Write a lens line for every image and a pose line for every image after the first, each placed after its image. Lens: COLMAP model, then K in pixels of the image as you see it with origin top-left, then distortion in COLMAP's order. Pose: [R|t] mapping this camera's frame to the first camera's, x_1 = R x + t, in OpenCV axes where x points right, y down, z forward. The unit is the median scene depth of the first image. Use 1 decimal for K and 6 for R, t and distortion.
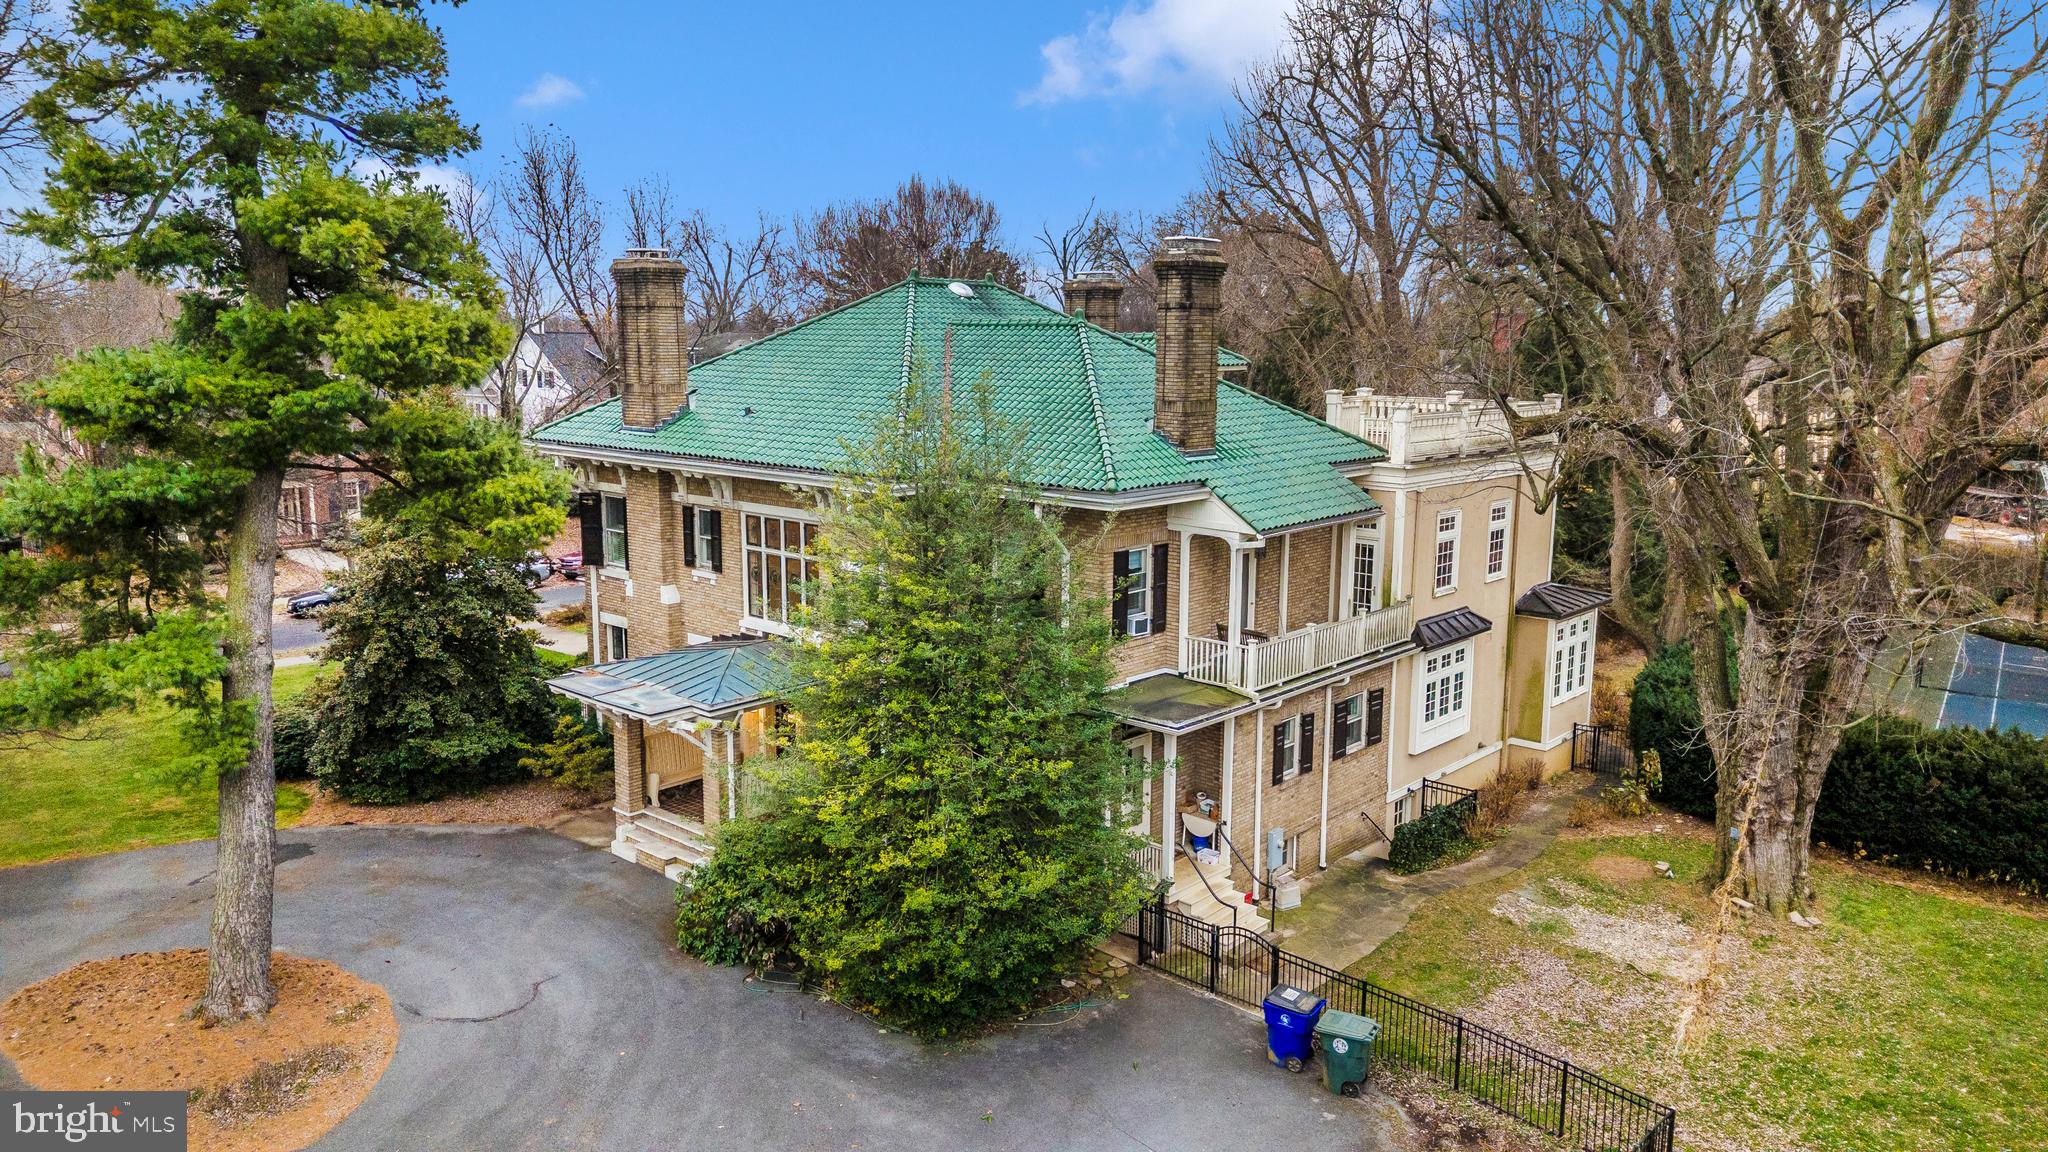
lens RADIAL K [[1461.7, 0, 1031.0], [0, 1461.7, 579.2], [0, 0, 1]] dist [0.014869, 0.000780]
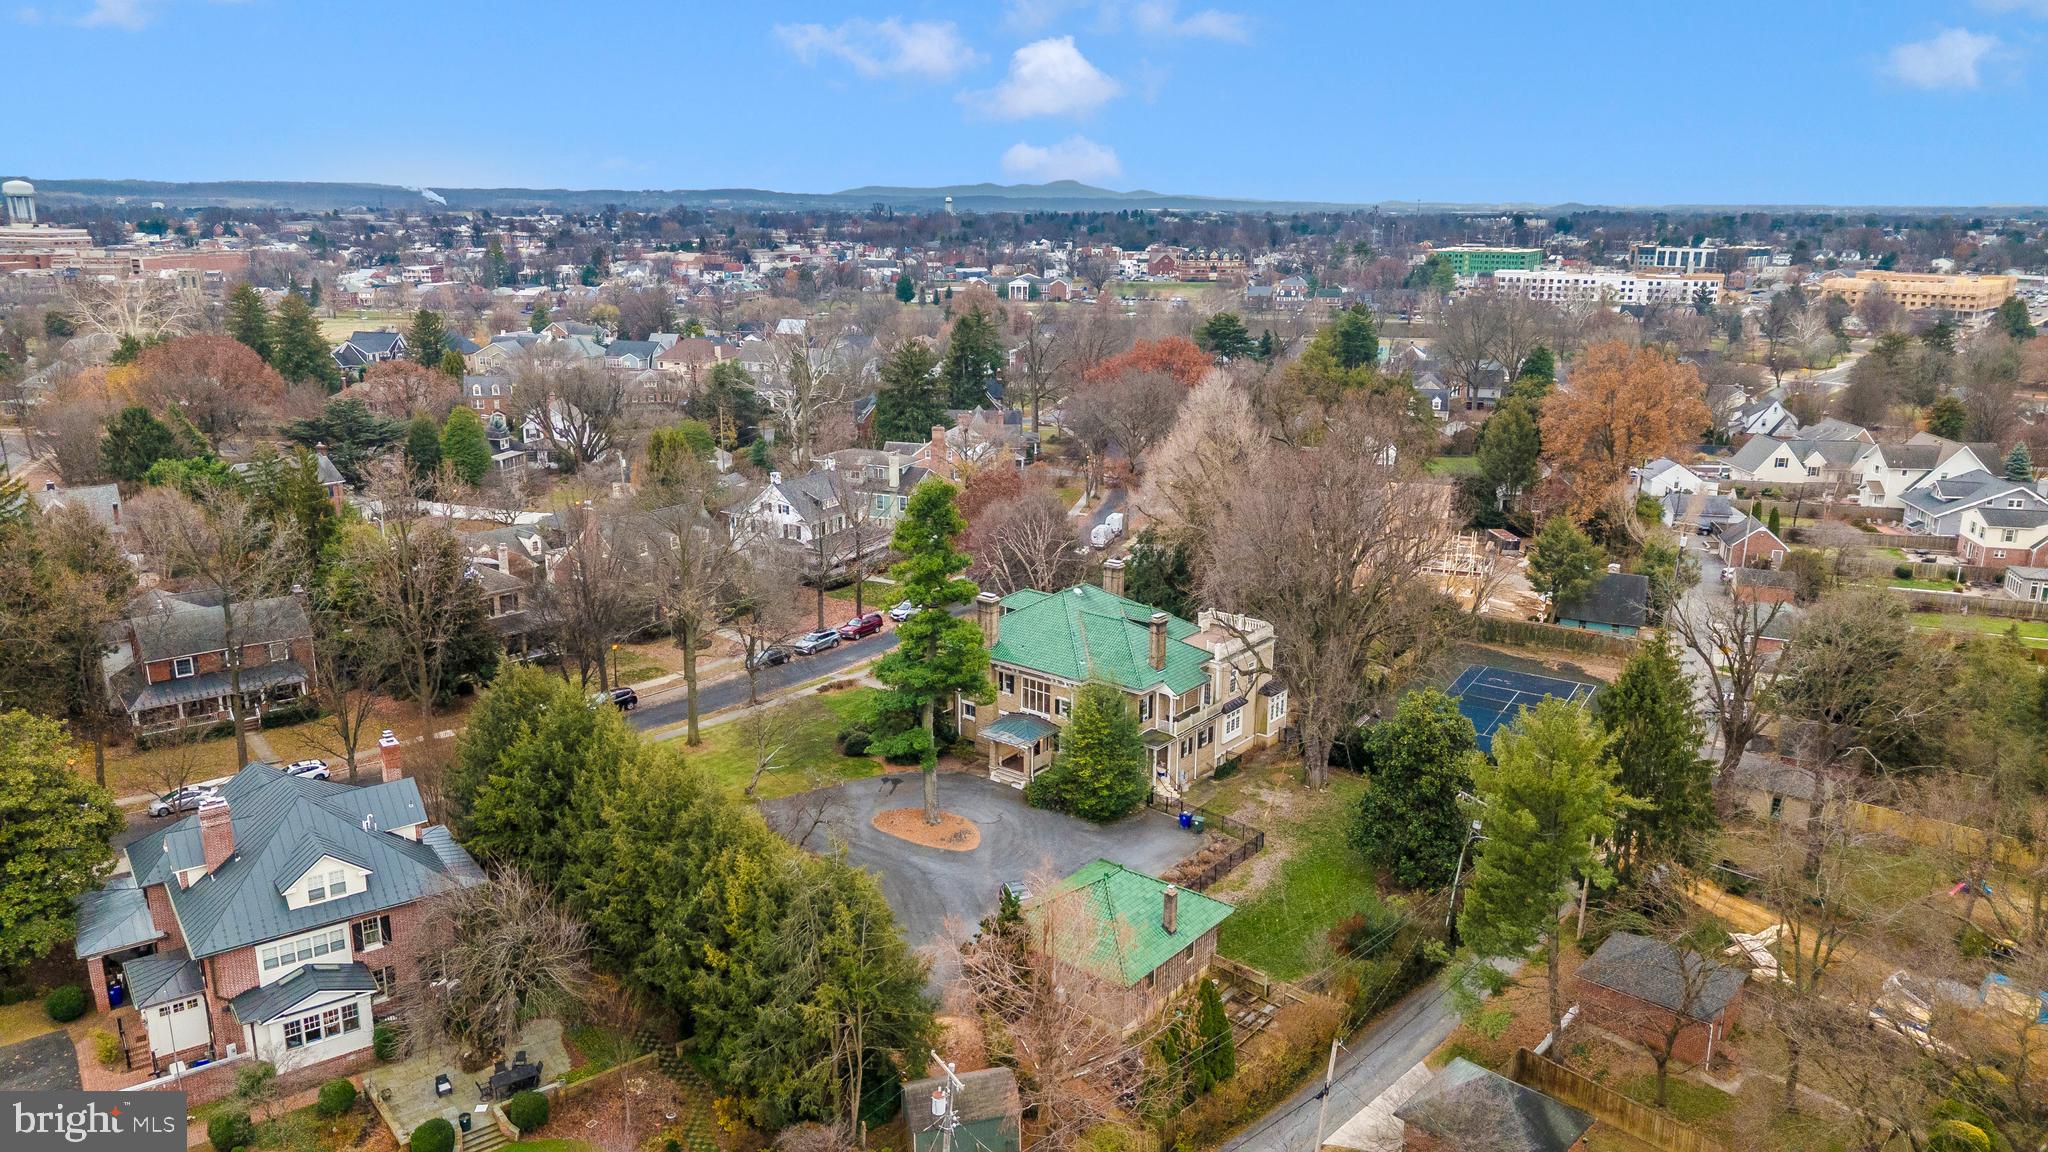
lens RADIAL K [[1461.7, 0, 1021.7], [0, 1461.7, 575.7], [0, 0, 1]] dist [0.014869, 0.000780]
pose [[0.998046, -0.014380, 0.060804, -0.416867], [0.009151, 0.996303, 0.085415, -0.586354], [-0.061808, -0.084692, 0.994488, -2.393106]]
